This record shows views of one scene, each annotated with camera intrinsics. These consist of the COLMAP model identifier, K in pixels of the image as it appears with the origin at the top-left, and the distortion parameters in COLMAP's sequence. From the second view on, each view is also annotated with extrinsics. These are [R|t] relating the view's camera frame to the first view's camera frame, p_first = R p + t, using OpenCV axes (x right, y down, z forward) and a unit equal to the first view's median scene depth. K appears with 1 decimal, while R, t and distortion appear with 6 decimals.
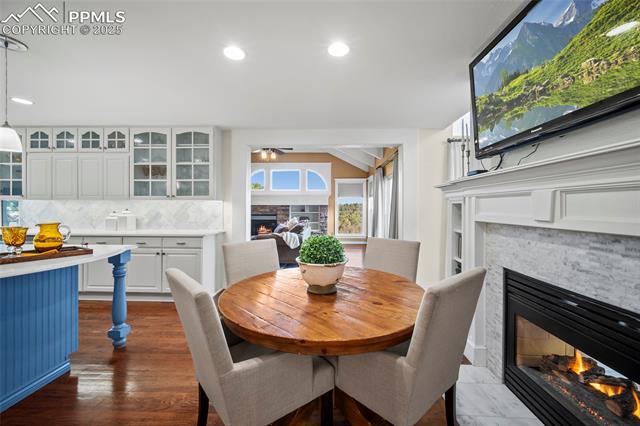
lens RADIAL K [[255.2, 0, 317.5], [0, 255.2, 208.2], [0, 0, 1]] dist [-0.008152, 0.002532]
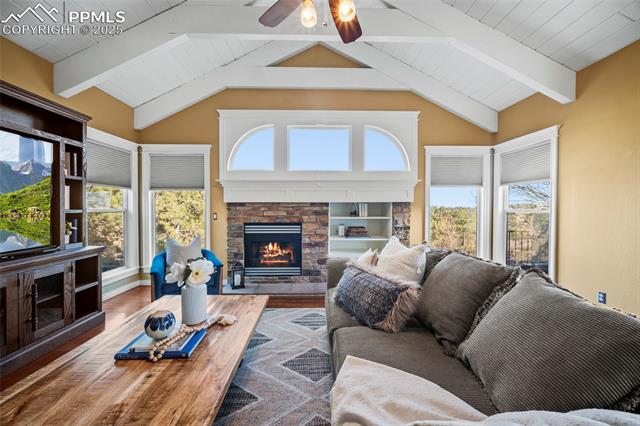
lens RADIAL K [[255.2, 0, 314.8], [0, 255.2, 209.1], [0, 0, 1]] dist [-0.008152, 0.002532]
pose [[0.999303, -0.000402, 0.037331, -0.315915], [0.000179, 0.999982, 0.005997, -0.005143], [-0.037333, -0.005986, 0.999285, 1.111723]]
